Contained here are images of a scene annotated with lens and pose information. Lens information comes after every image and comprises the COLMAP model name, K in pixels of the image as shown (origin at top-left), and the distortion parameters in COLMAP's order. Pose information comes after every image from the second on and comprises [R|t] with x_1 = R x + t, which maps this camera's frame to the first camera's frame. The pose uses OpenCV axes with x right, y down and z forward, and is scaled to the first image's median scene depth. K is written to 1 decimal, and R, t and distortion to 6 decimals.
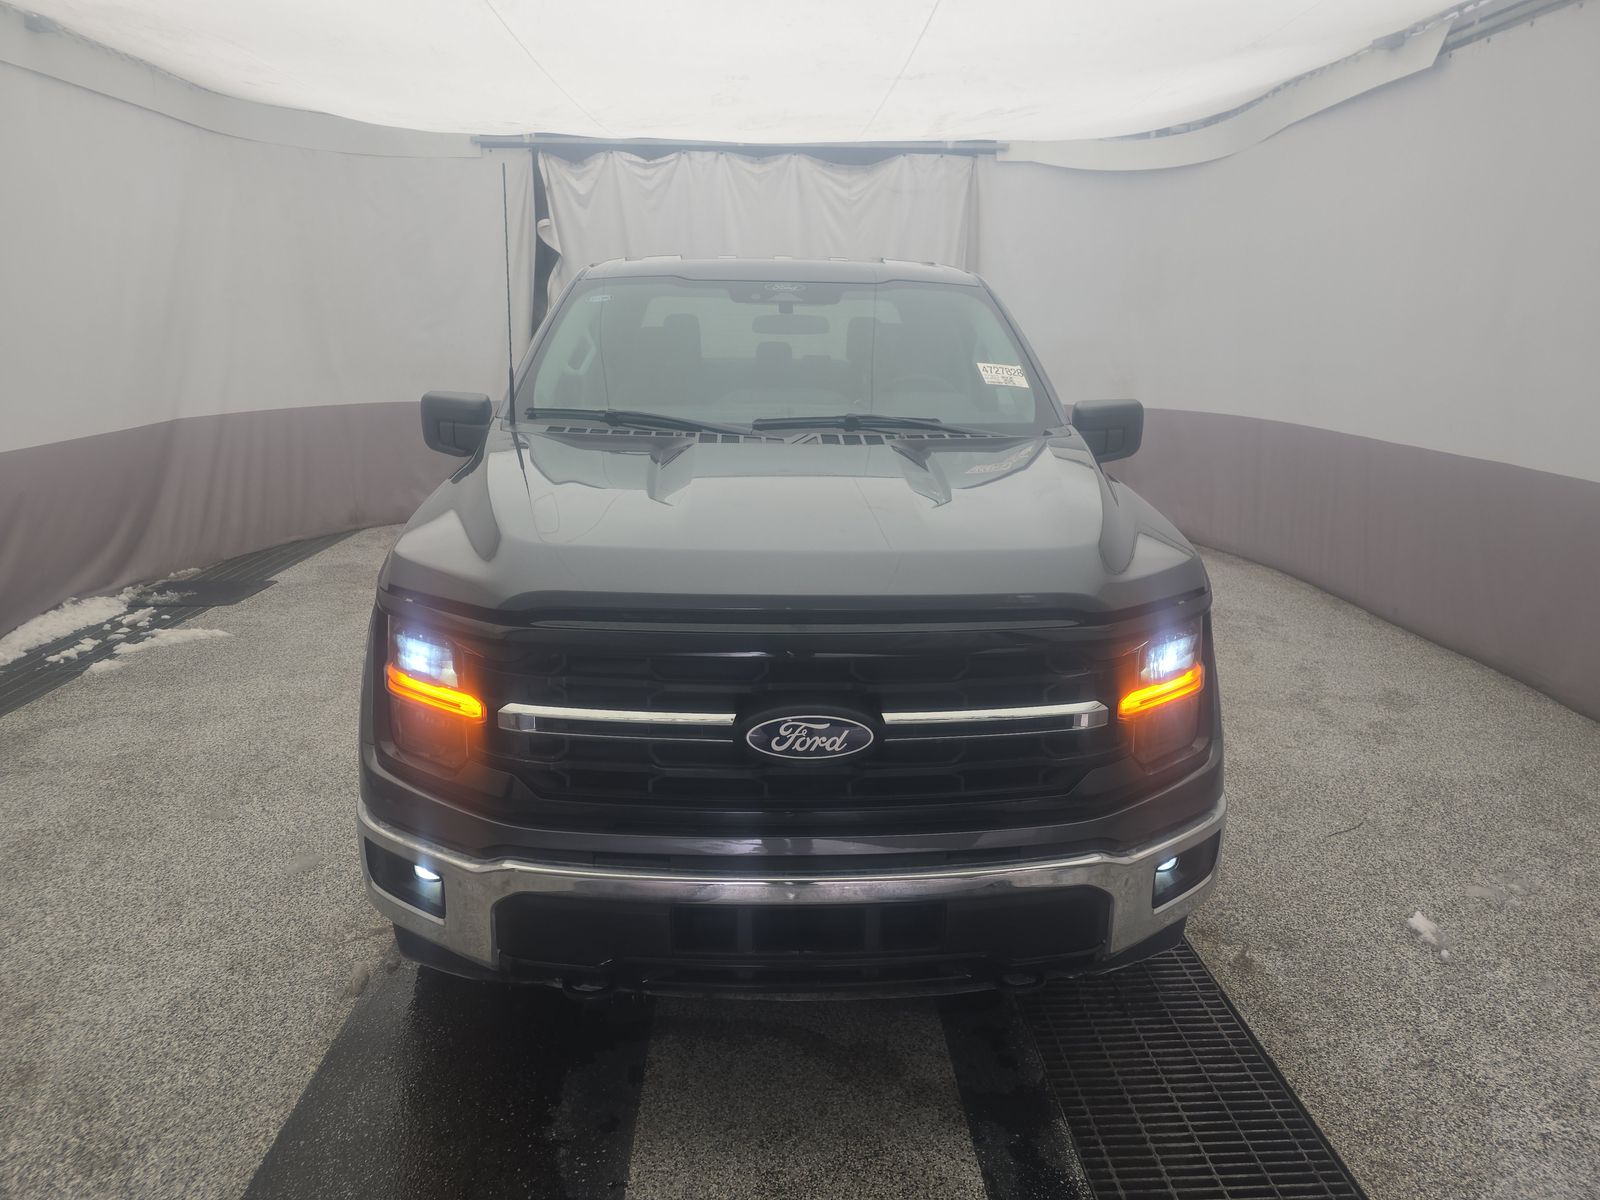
lens RADIAL K [[1061.7, 0, 798.2], [0, 1061.7, 618.6], [0, 0, 1]] dist [0.066548, -0.081577]
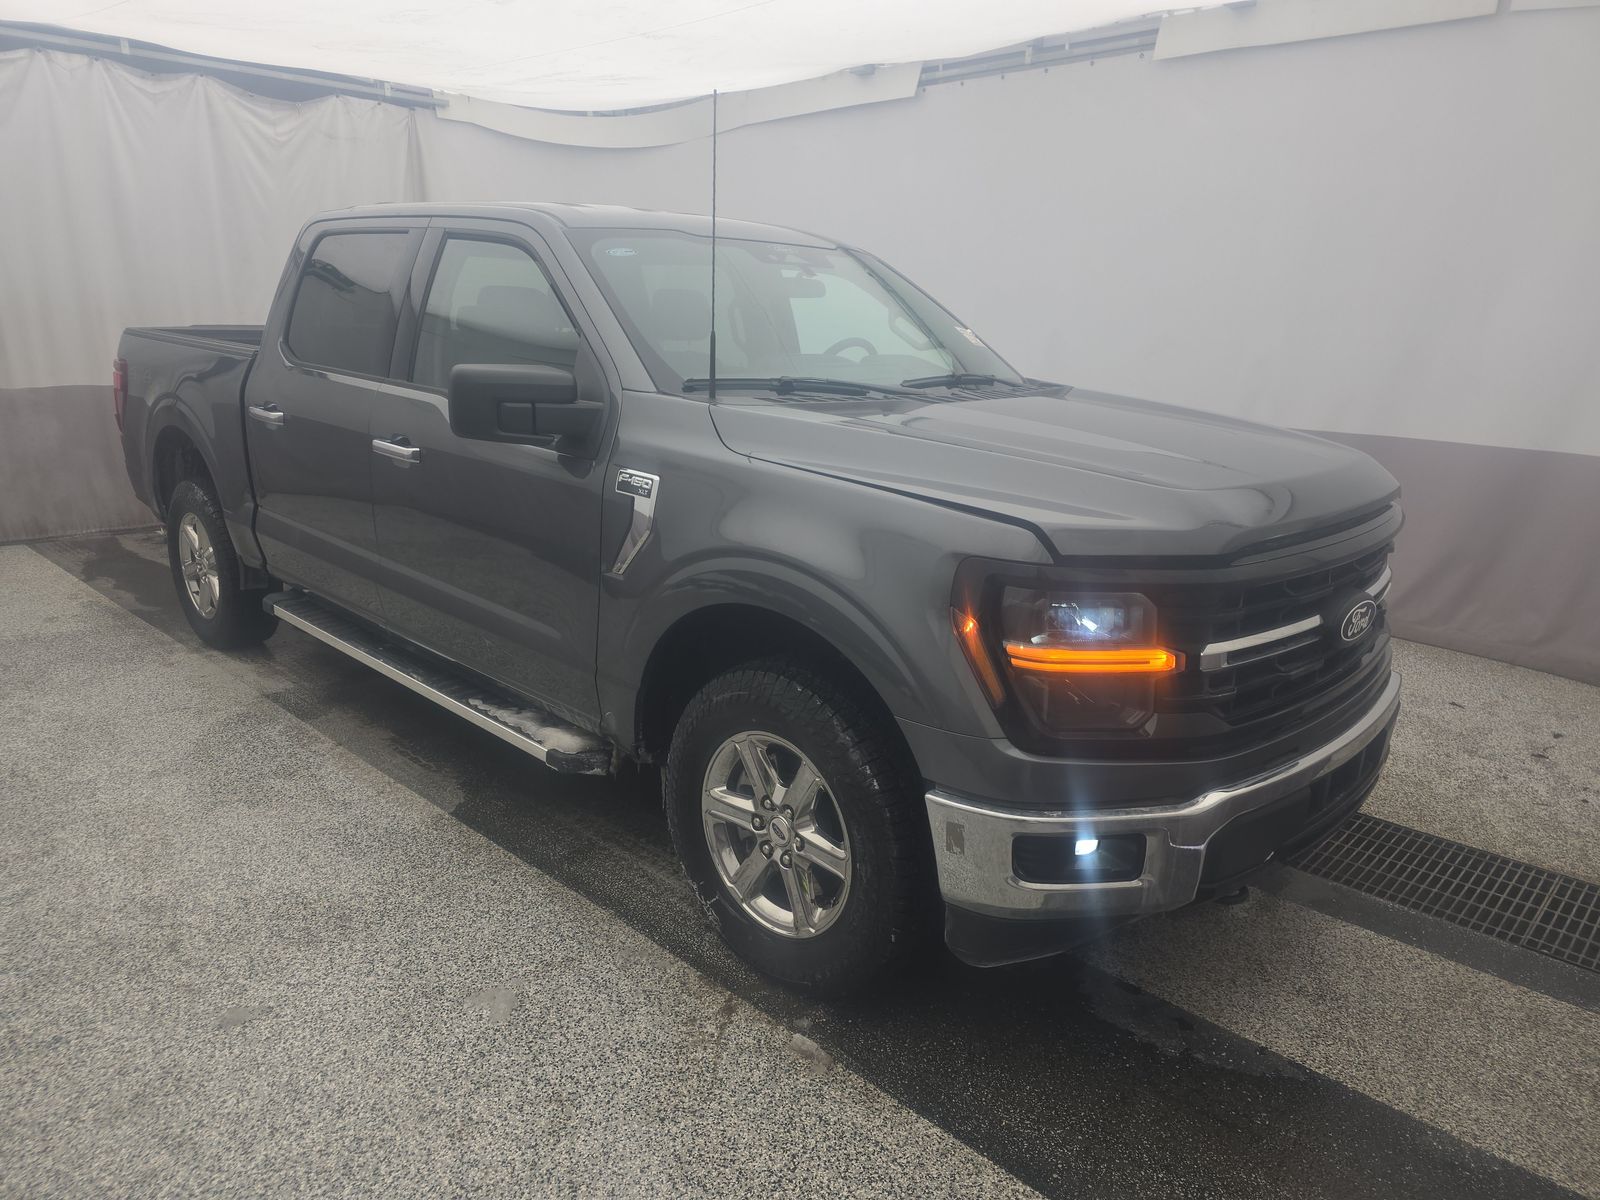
lens RADIAL K [[1079.0, 0, 809.1], [0, 1079.0, 601.4], [0, 0, 1]] dist [0.007238, -0.001981]
pose [[0.719059, -0.172916, 0.673093, -0.292784], [0.167149, 0.983150, 0.074005, -0.025140], [-0.674548, 0.059293, 0.735846, 0.109071]]
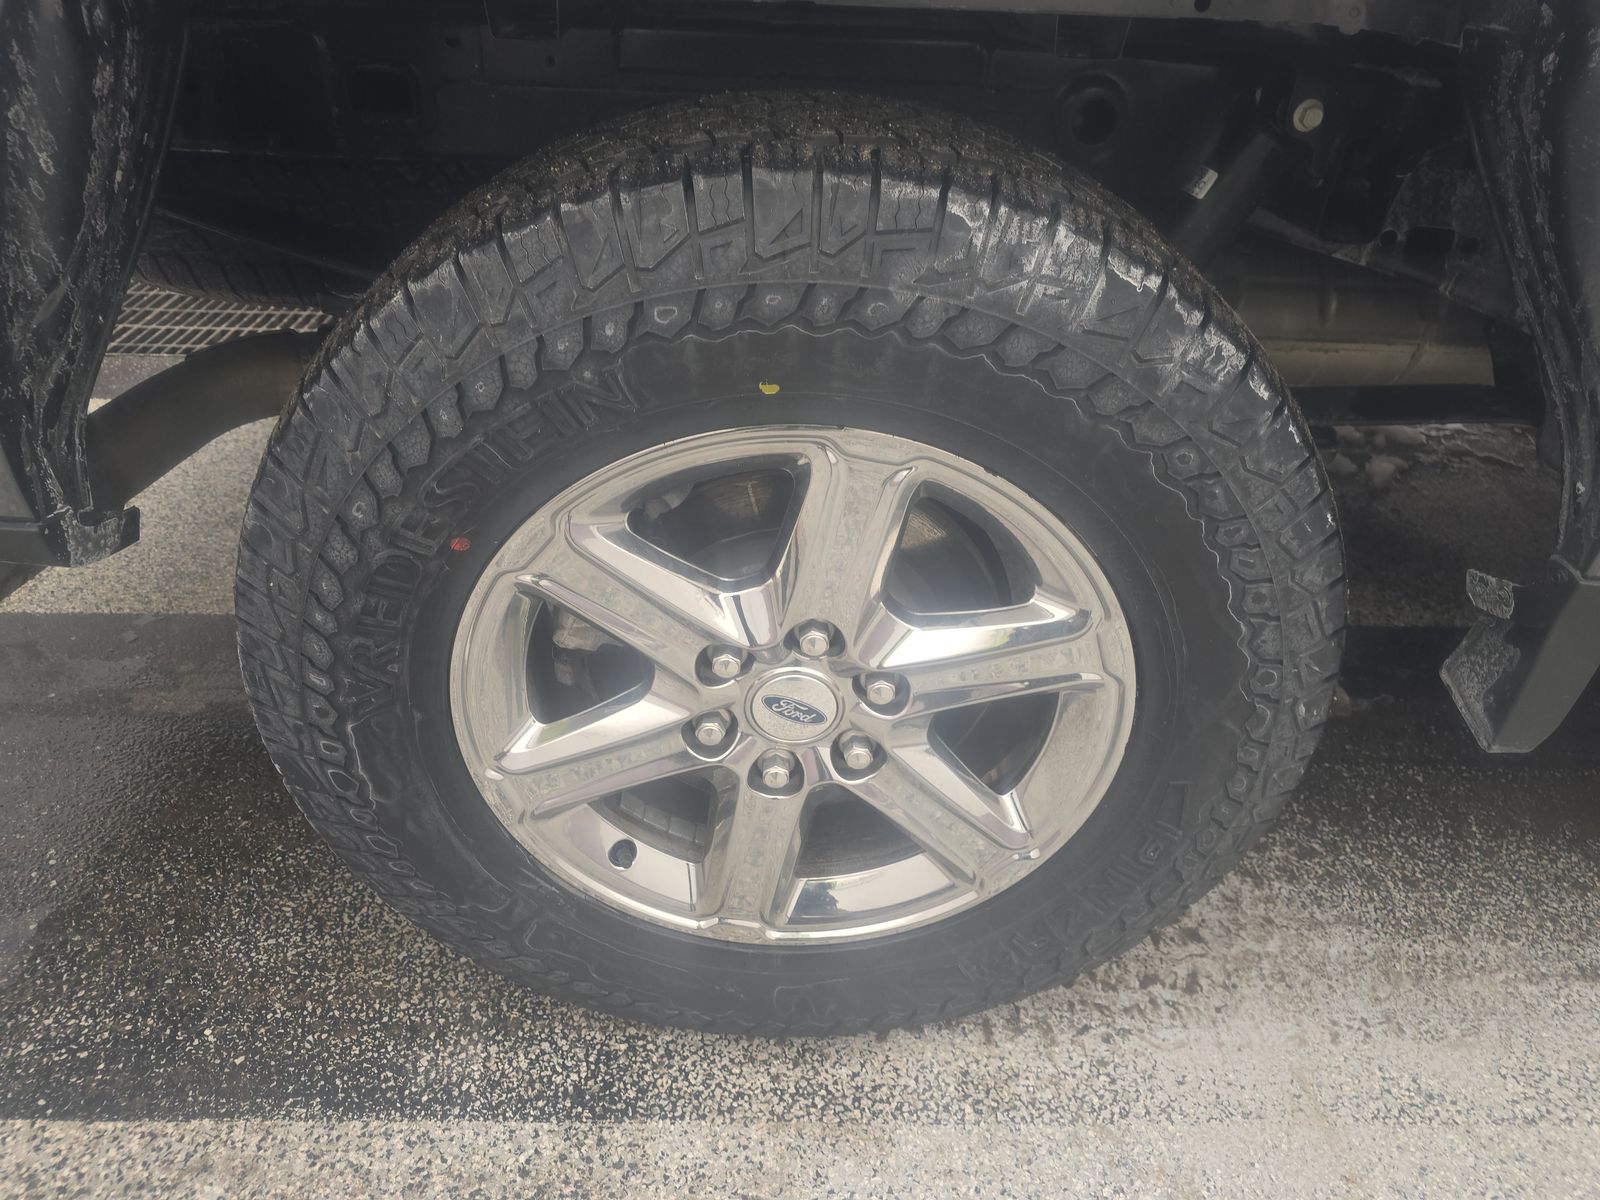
lens RADIAL K [[1079.0, 0, 809.1], [0, 1079.0, 601.4], [0, 0, 1]] dist [0.007238, -0.001981]
pose [[0.038492, -0.579584, 0.814003, -0.202909], [0.233210, 0.797322, 0.556679, -0.112535], [-0.971664, 0.168406, 0.165855, 0.734021]]
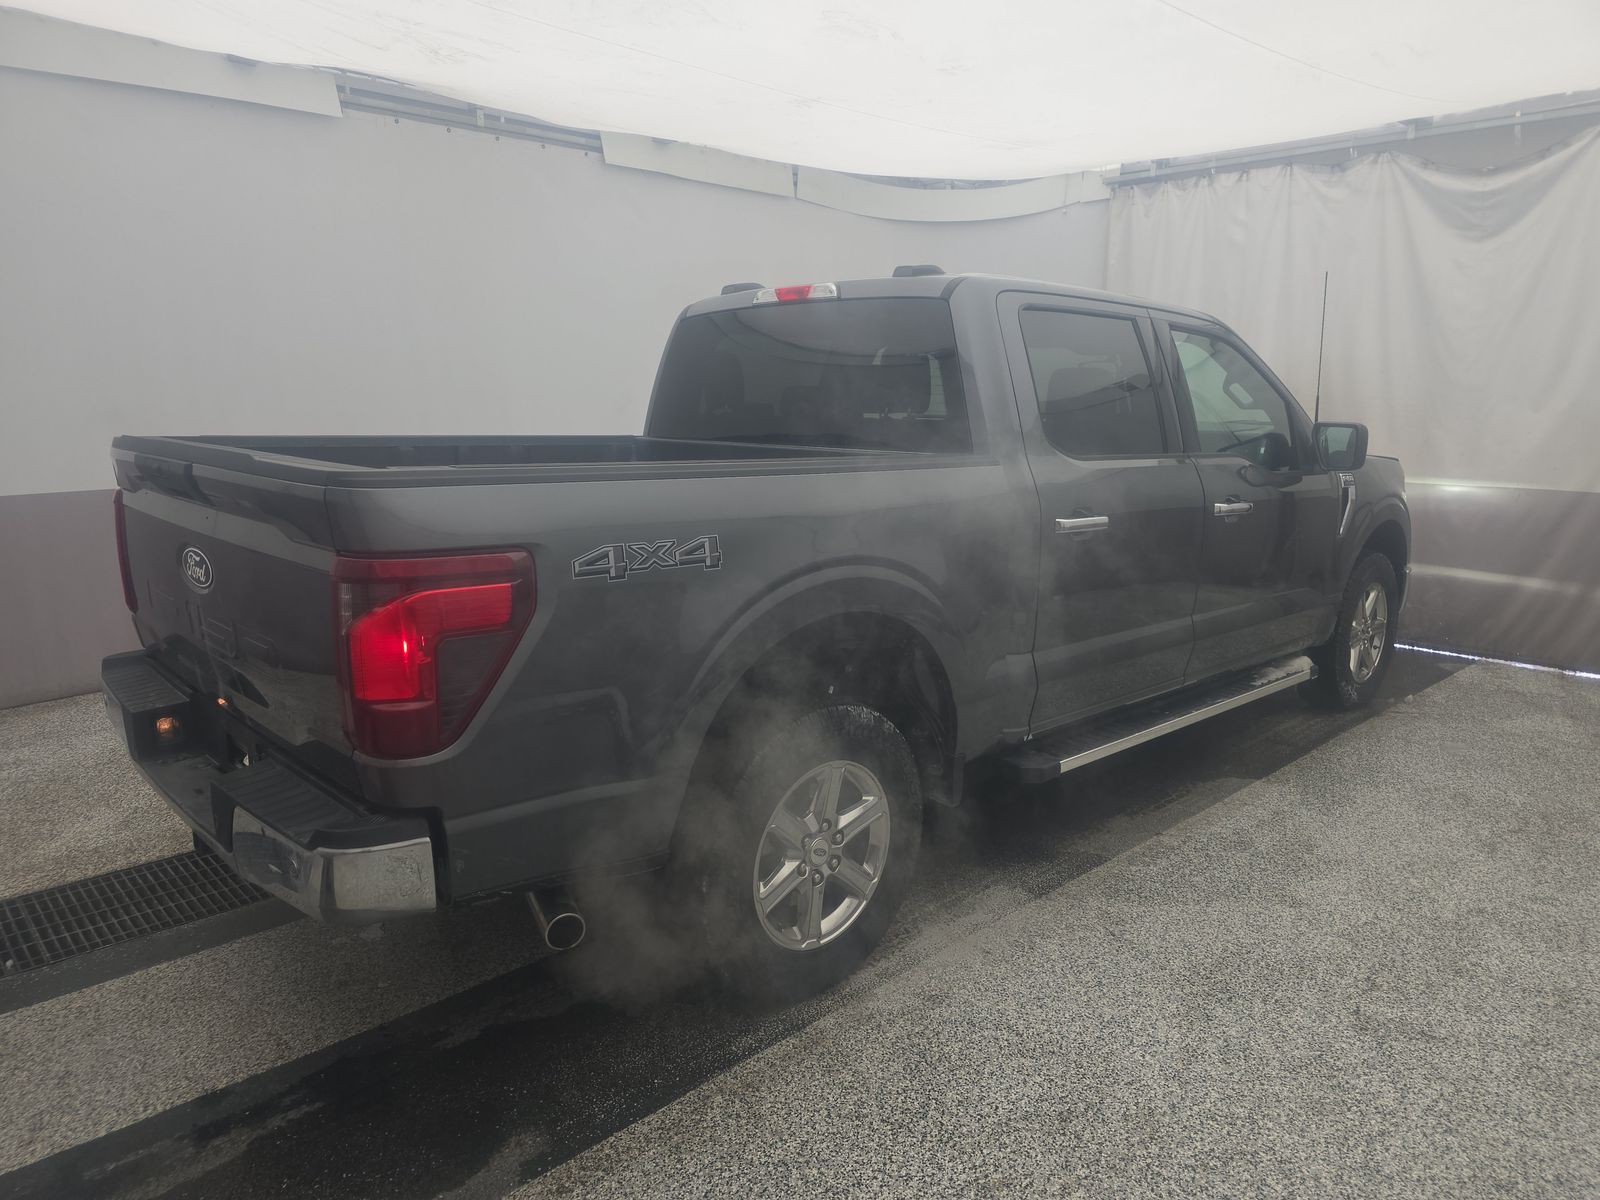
lens RADIAL K [[1079.0, 0, 809.1], [0, 1079.0, 601.4], [0, 0, 1]] dist [0.007238, -0.001981]
pose [[-0.656262, -0.158932, 0.737605, -0.354829], [0.183490, 0.914603, 0.360324, -0.237908], [-0.731882, 0.371810, -0.571057, 0.908869]]
